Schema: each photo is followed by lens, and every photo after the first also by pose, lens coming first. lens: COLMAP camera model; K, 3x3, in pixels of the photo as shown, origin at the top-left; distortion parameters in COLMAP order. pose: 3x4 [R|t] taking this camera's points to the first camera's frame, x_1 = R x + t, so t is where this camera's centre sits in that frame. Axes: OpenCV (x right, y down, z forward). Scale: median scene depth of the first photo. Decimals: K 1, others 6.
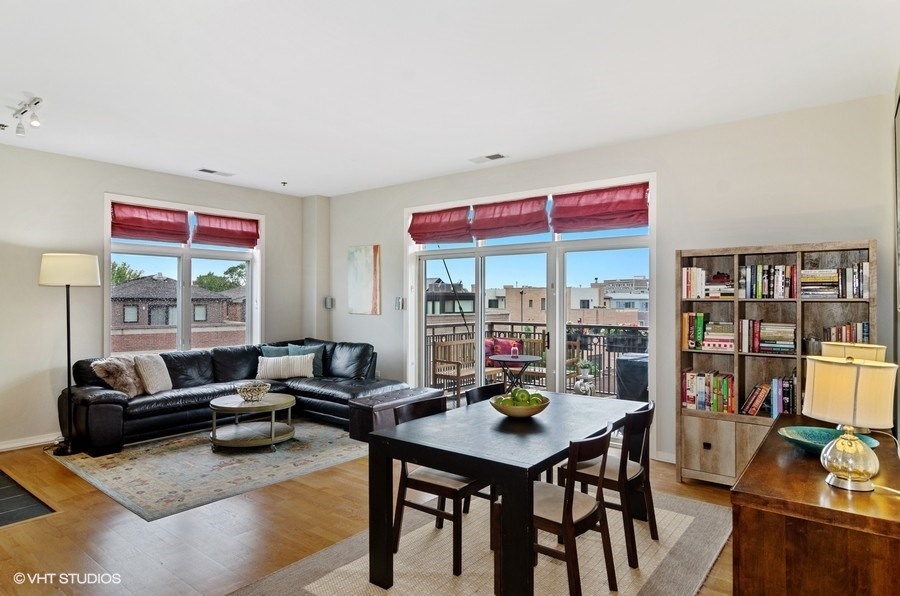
lens RADIAL K [[520.2, 0, 450.0], [0, 520.2, 298.0], [0, 0, 1]] dist [-0.002960, -0.000323]
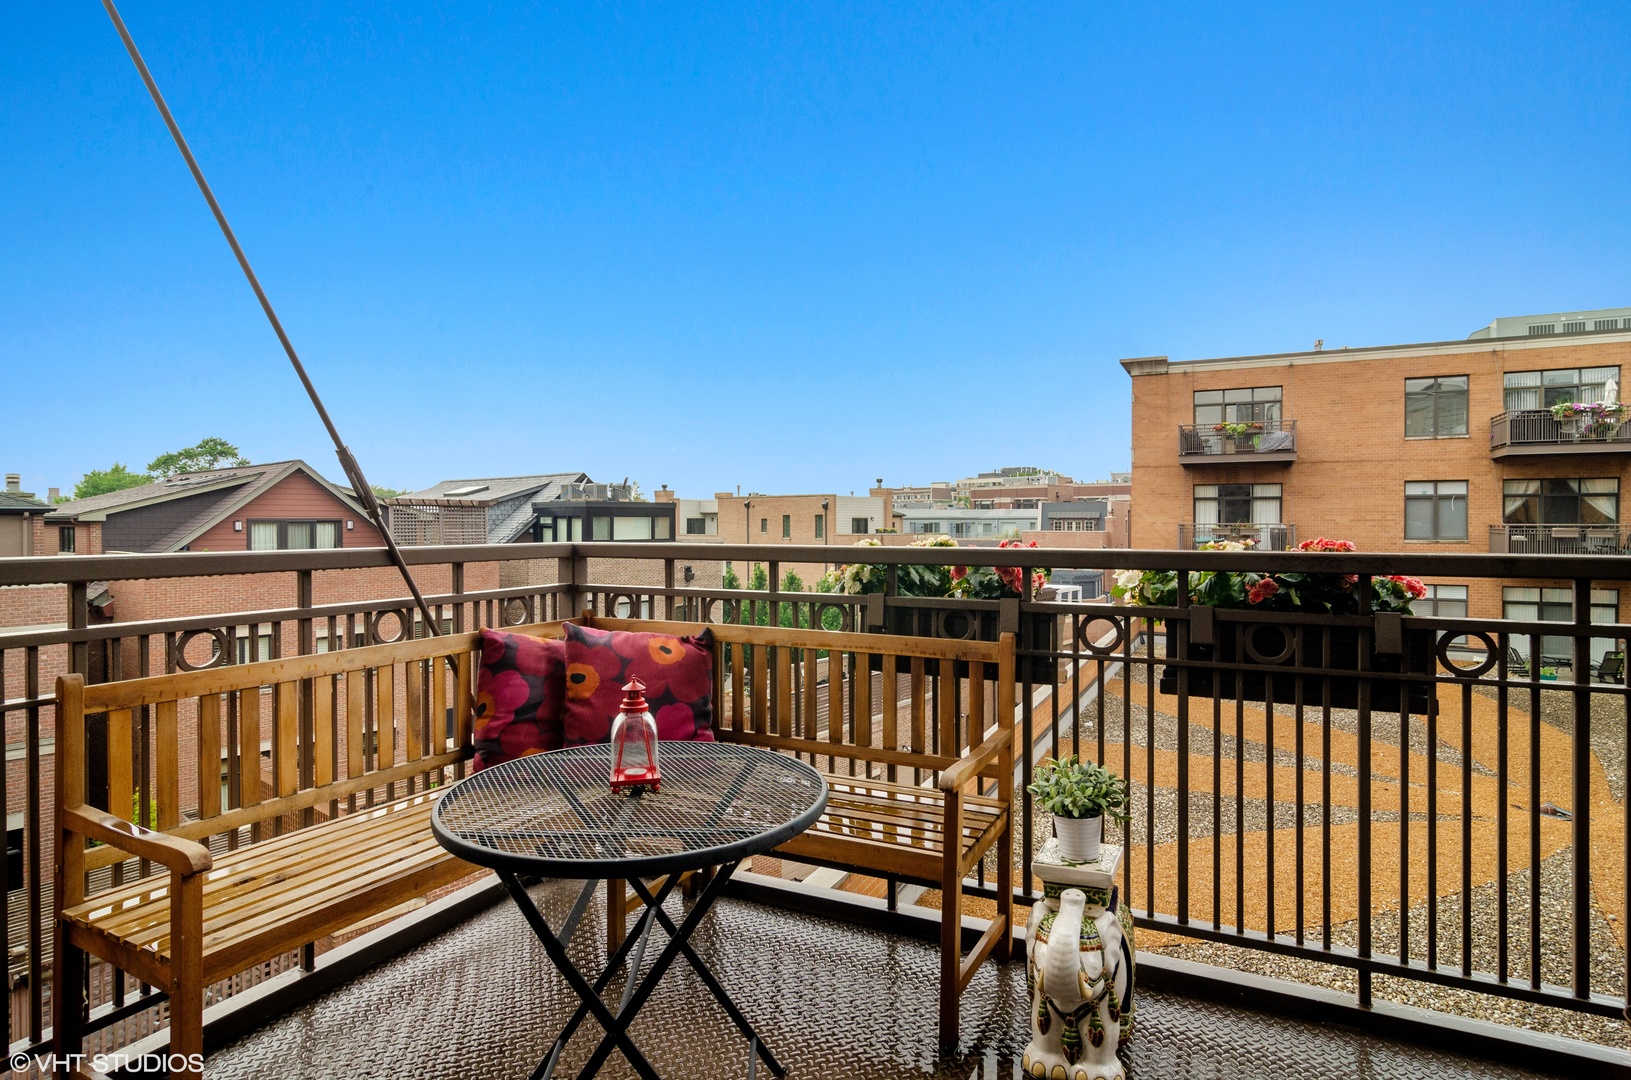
lens RADIAL K [[872.3, 0, 815.5], [0, 872.3, 540.0], [0, 0, 1]] dist [-0.000618, -0.000322]
pose [[0.977567, -0.007776, 0.210483, 0.109693], [0.002958, 0.999727, 0.023197, 0.038707], [-0.210606, -0.022054, 0.977322, 0.679584]]
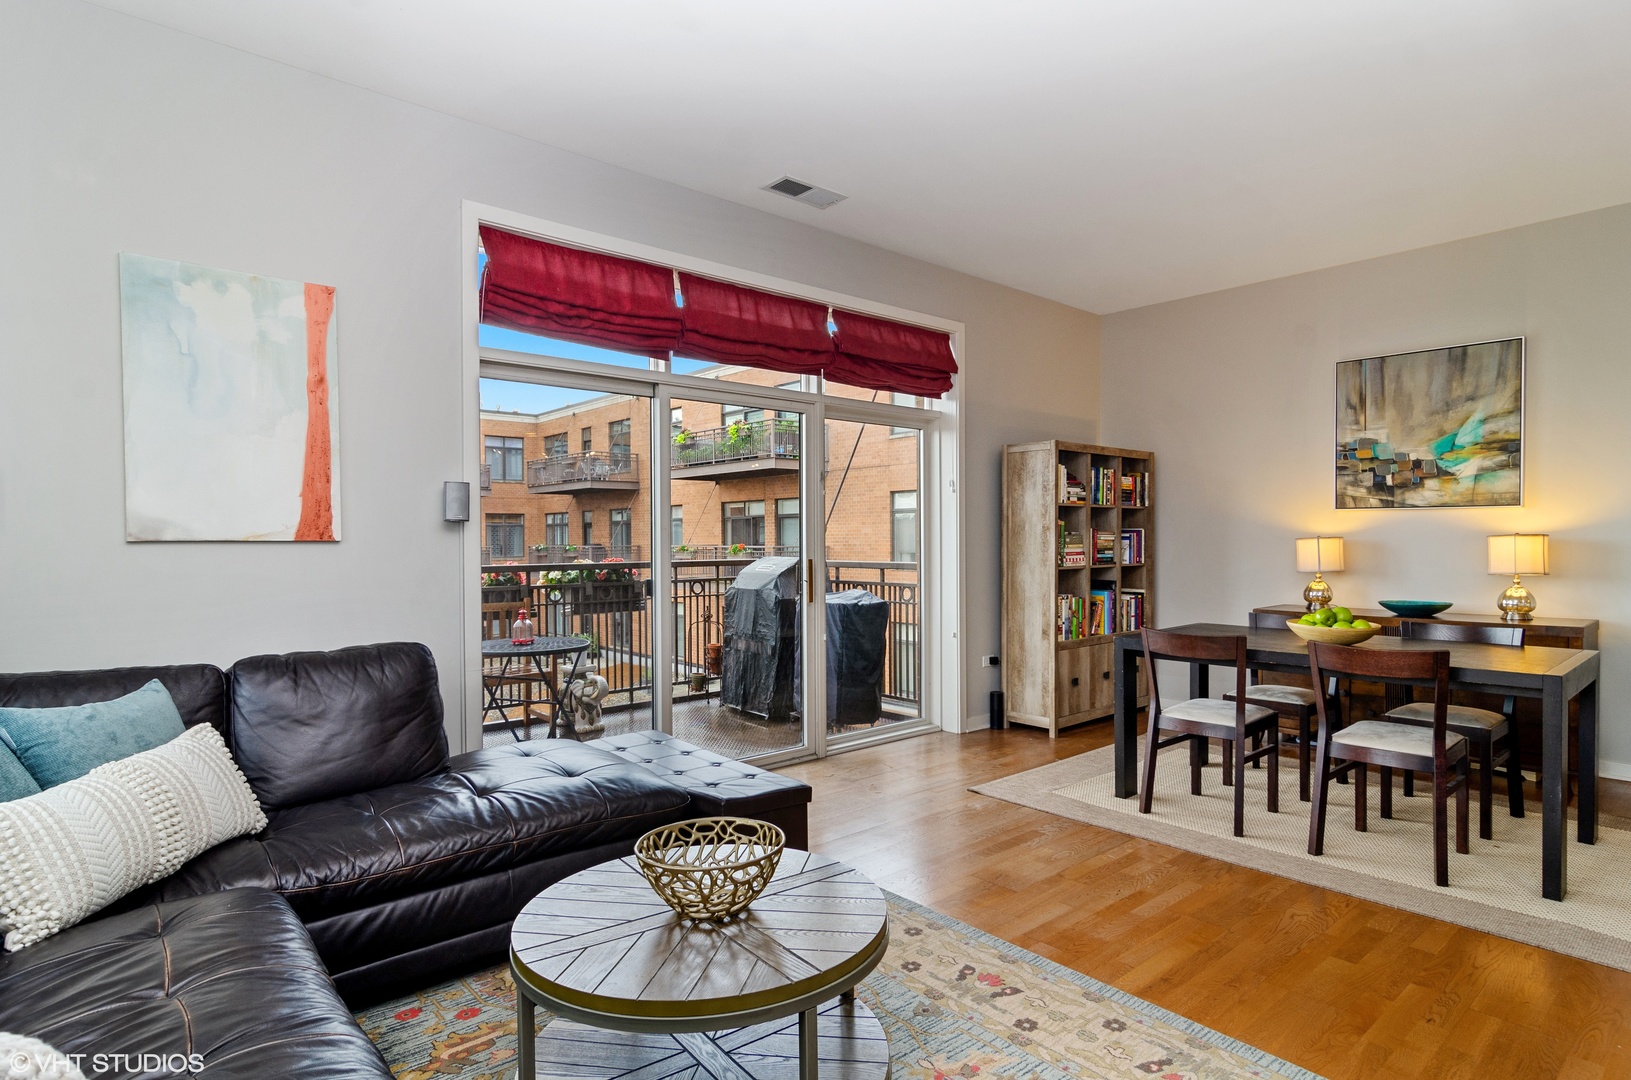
lens RADIAL K [[872.3, 0, 815.5], [0, 872.3, 540.0], [0, 0, 1]] dist [-0.000618, -0.000322]
pose [[0.182385, -0.002005, 0.983225, -0.465023], [0.005405, 0.999985, 0.001037, 0.027544], [-0.983212, 0.005125, 0.182393, 0.568057]]
